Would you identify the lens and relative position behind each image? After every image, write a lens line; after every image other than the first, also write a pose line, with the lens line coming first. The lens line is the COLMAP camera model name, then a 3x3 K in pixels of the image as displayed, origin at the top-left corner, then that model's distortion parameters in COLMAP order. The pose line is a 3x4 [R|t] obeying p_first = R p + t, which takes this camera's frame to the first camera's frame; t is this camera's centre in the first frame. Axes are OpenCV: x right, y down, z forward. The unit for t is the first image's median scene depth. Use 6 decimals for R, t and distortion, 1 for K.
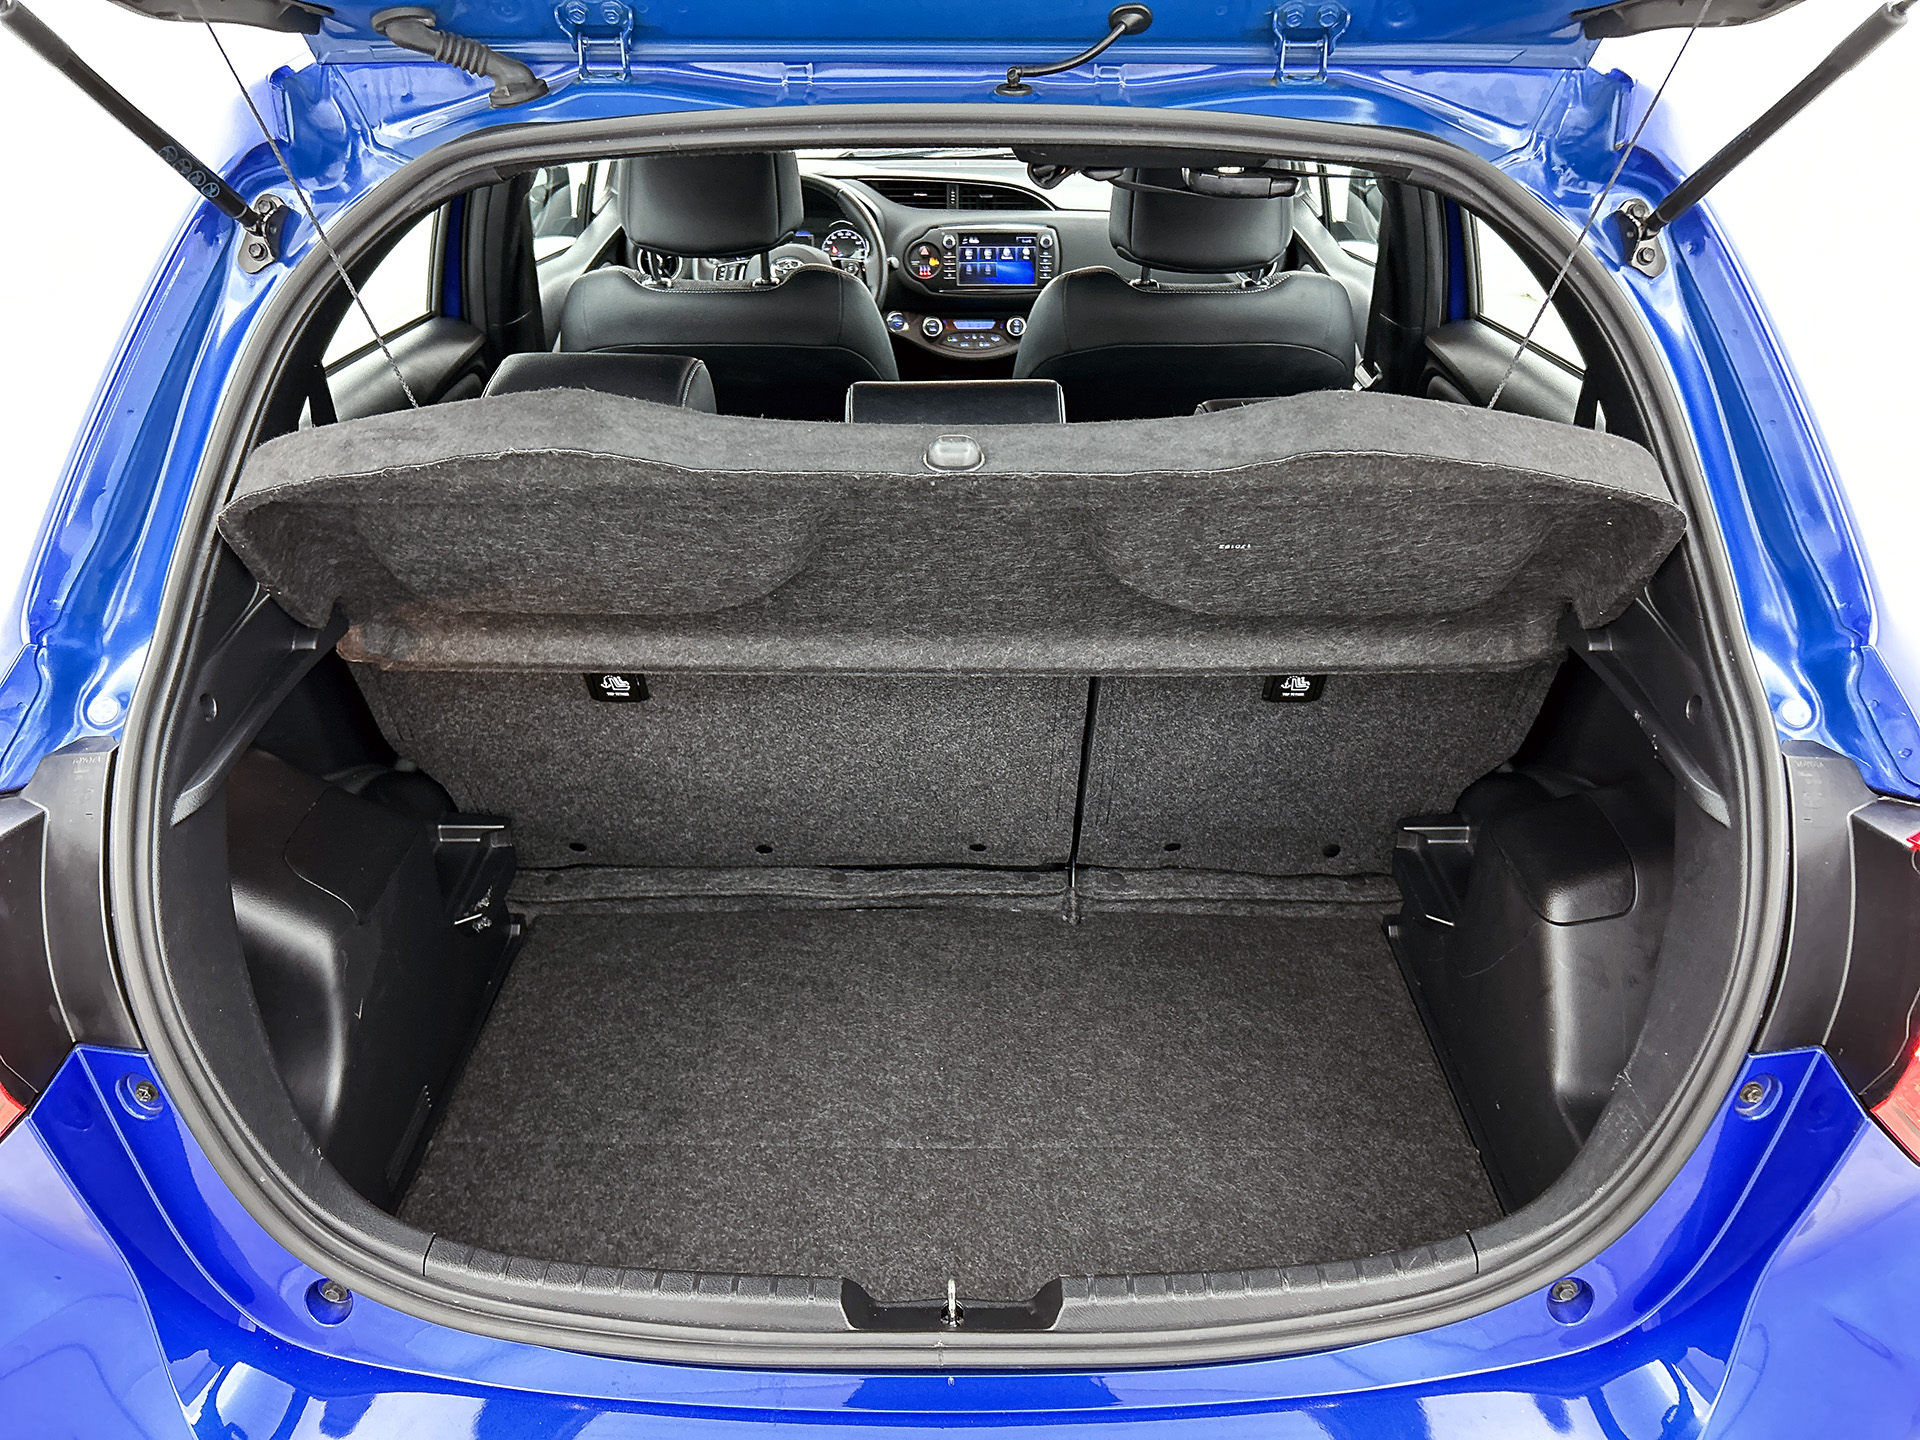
lens RADIAL K [[1431.5, 0, 972.1], [0, 1431.5, 726.1], [0, 0, 1]] dist [0.085523, -0.192581]
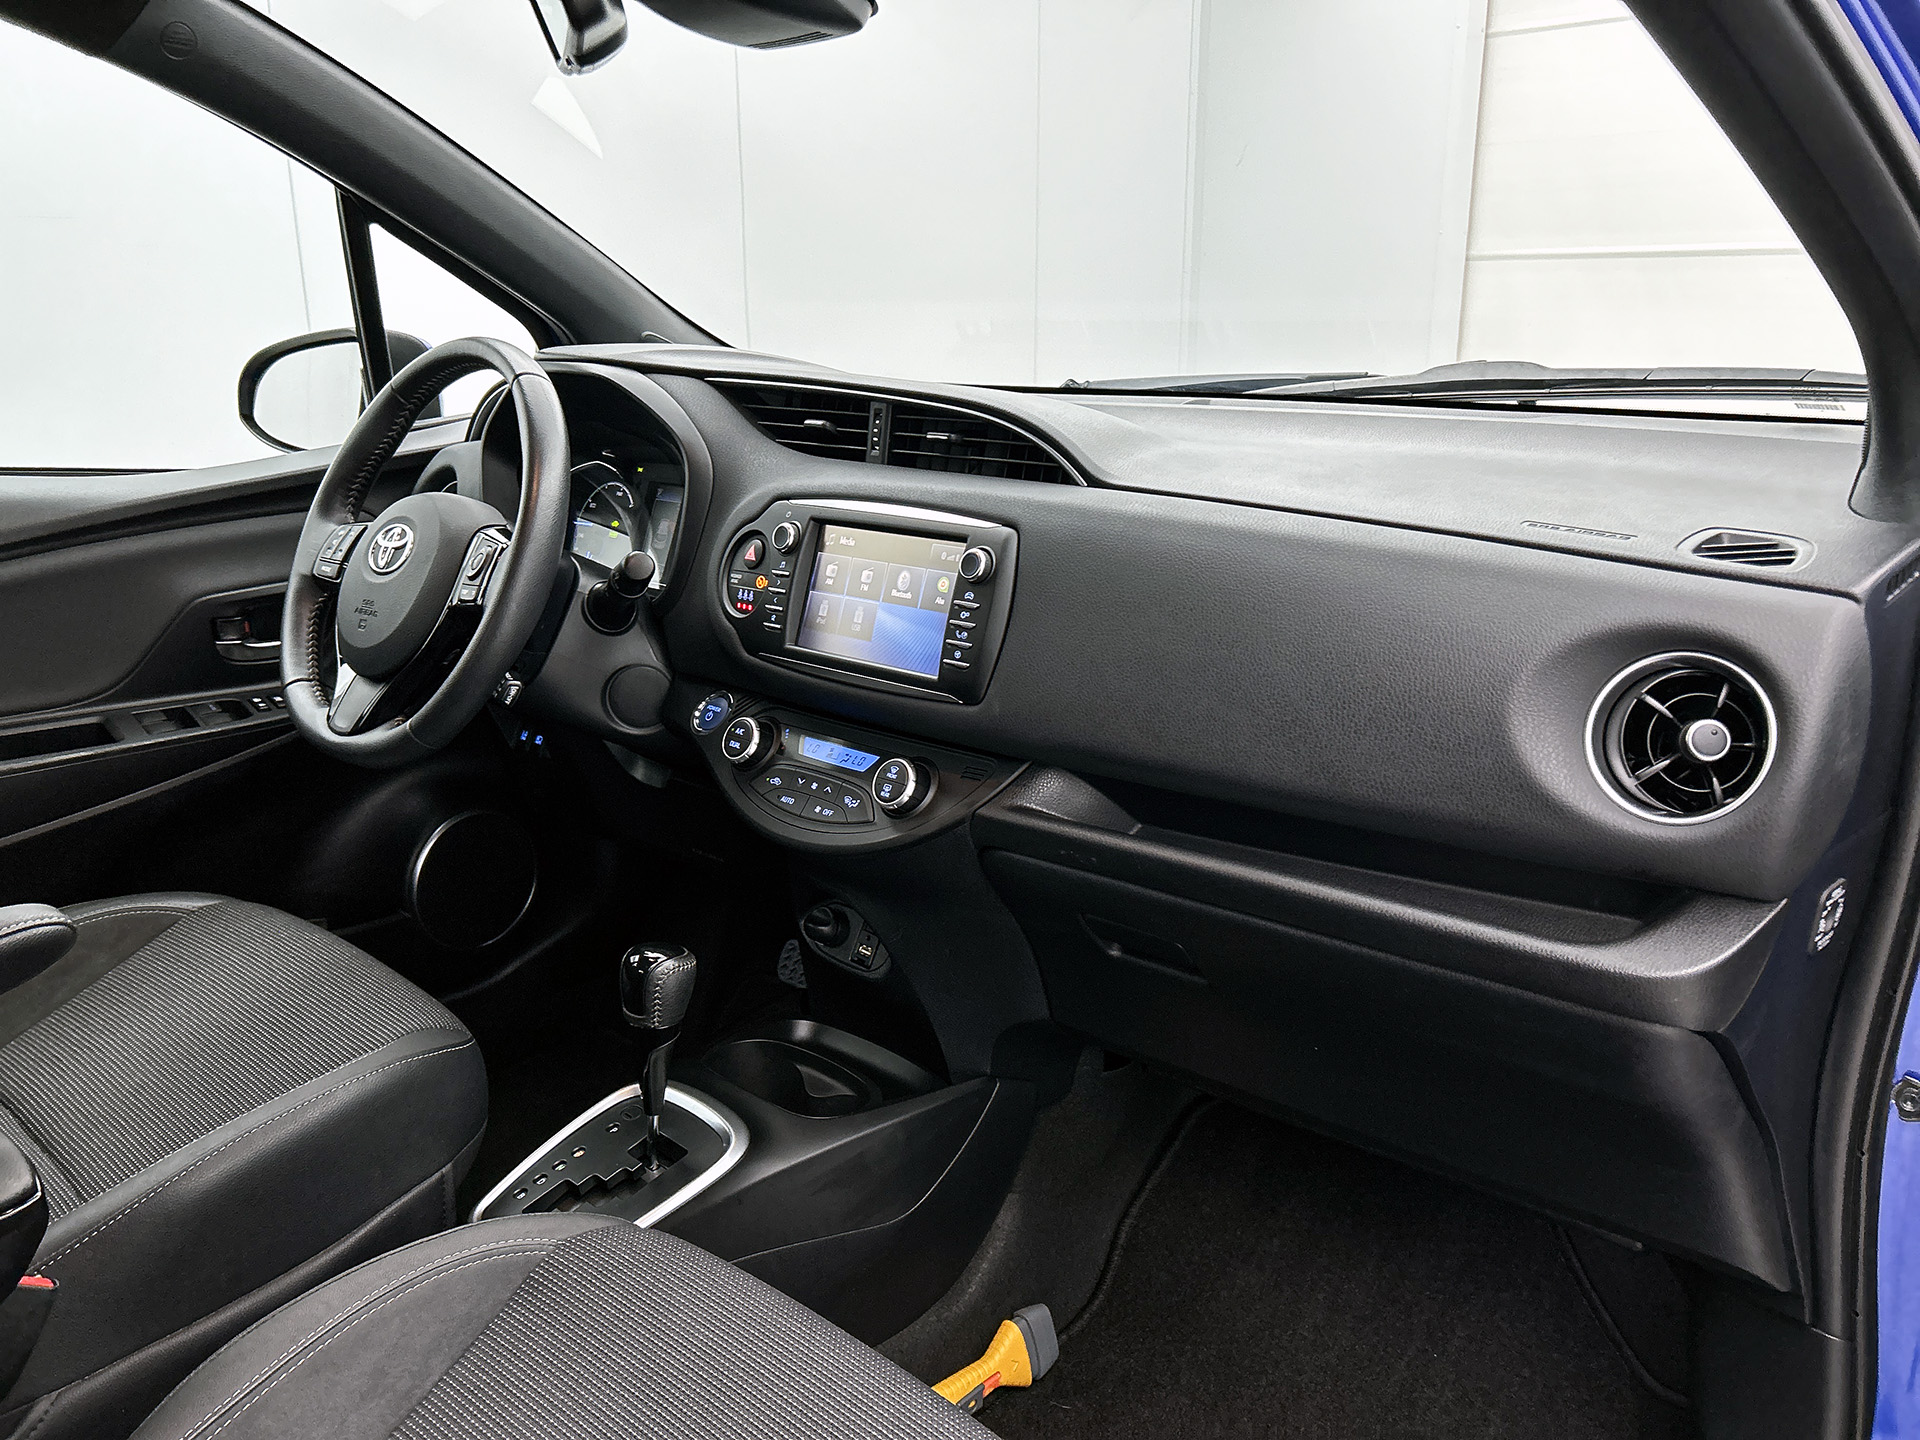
lens RADIAL K [[1431.5, 0, 972.1], [0, 1431.5, 726.1], [0, 0, 1]] dist [0.085523, -0.192581]
pose [[0.745138, 0.181048, -0.641865, 0.269081], [-0.321505, 0.940742, -0.107883, -0.262045], [0.584298, 0.286750, 0.759191, 0.751575]]
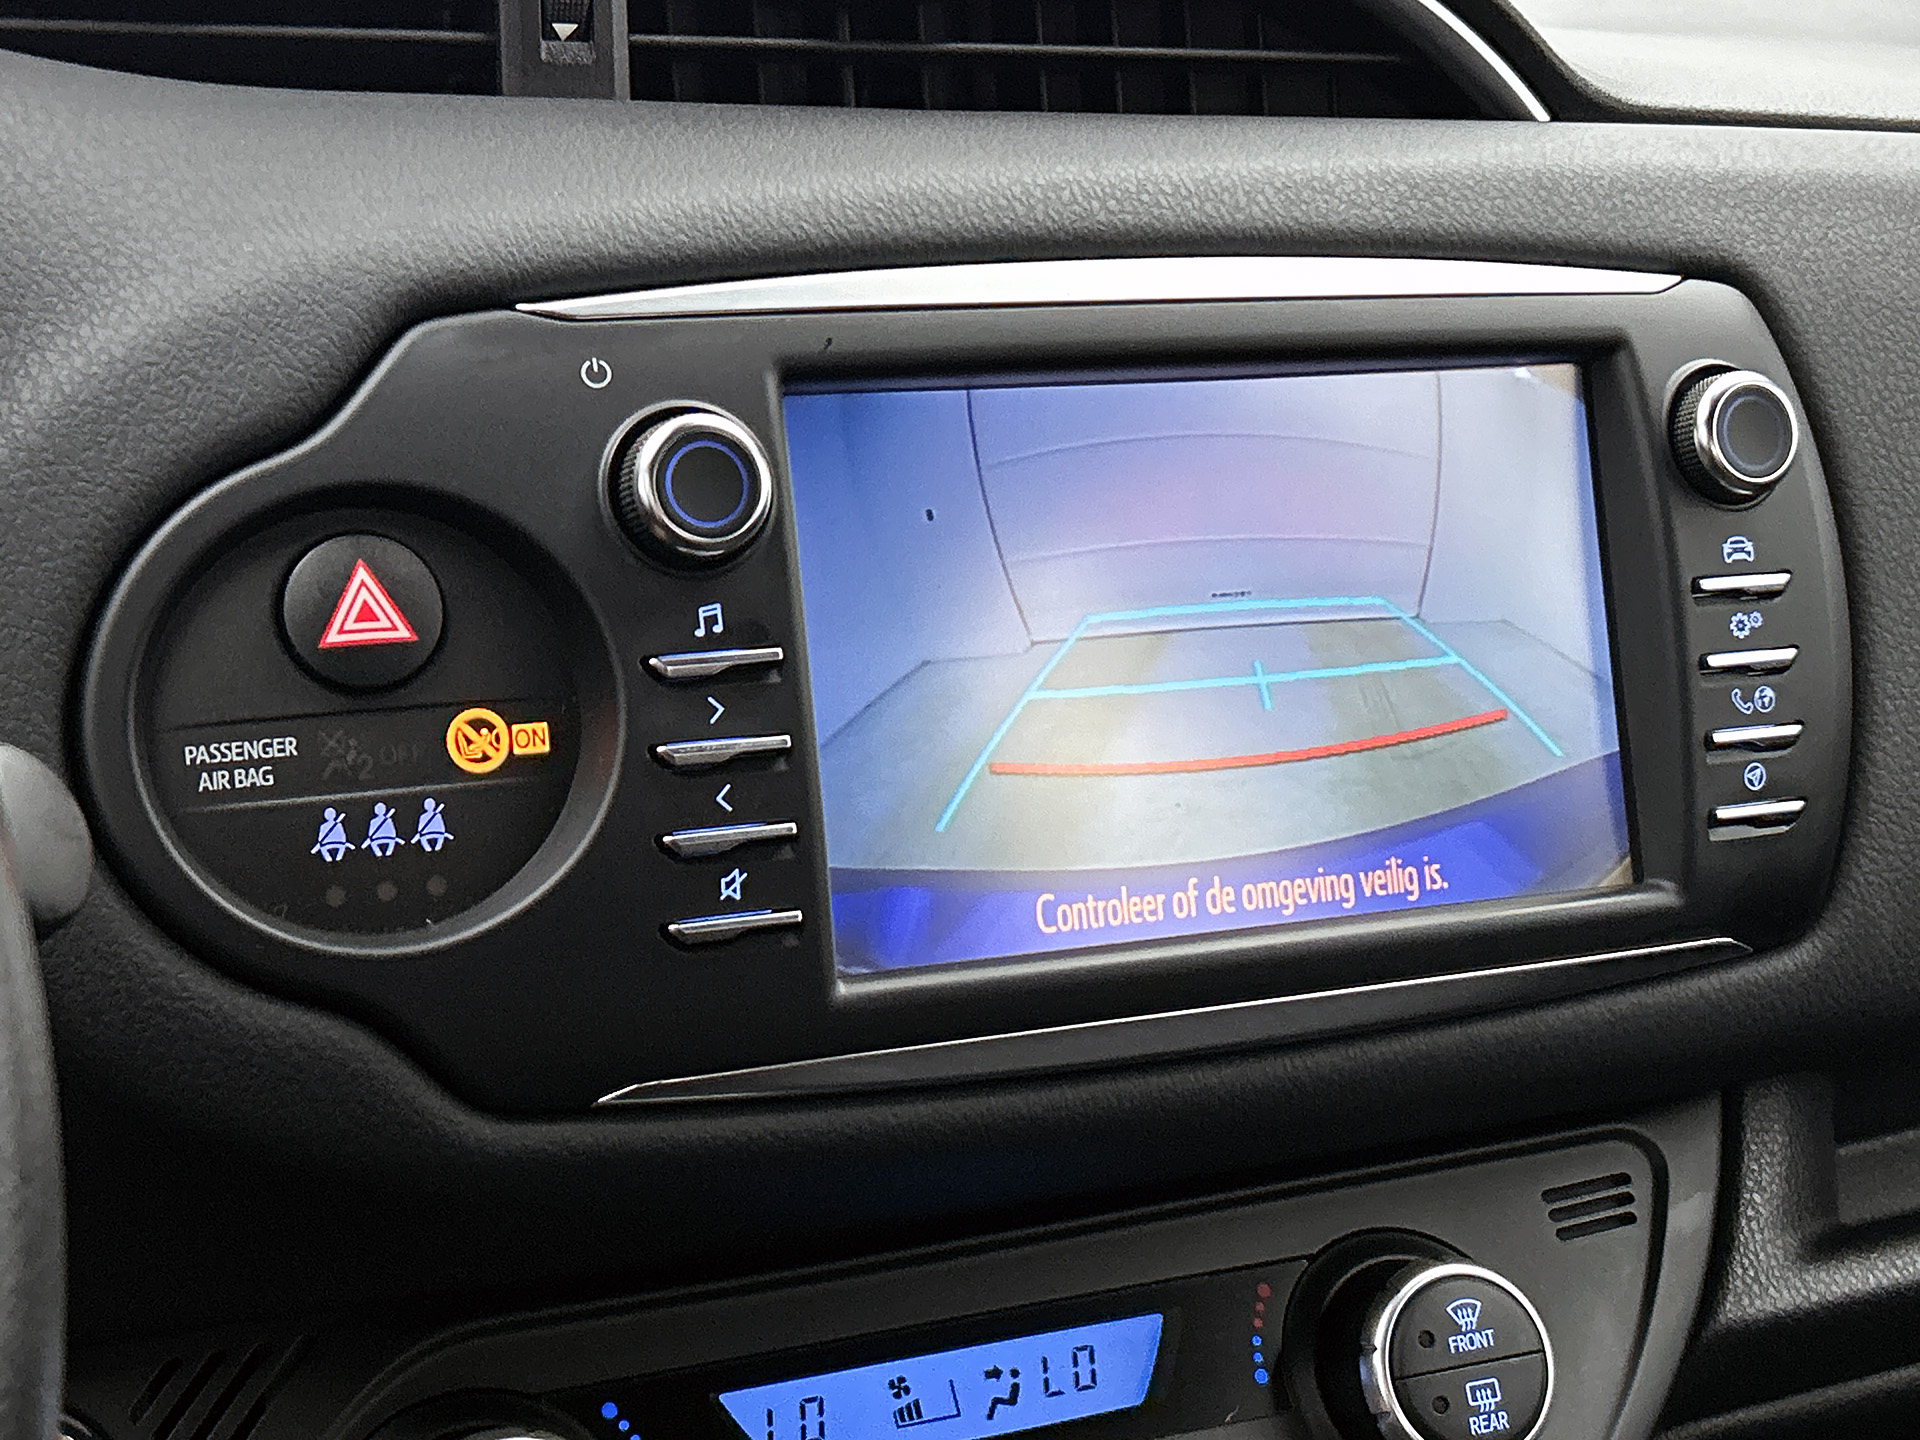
lens RADIAL K [[3065.2, 0, 991.5], [0, 3065.2, 684.5], [0, 0, 1]] dist [0.213814, -0.913012]
pose [[0.902534, -0.071370, 0.424663, -0.071254], [0.165980, 0.967626, -0.190134, -0.289716], [-0.397345, 0.242088, 0.885161, 0.846976]]
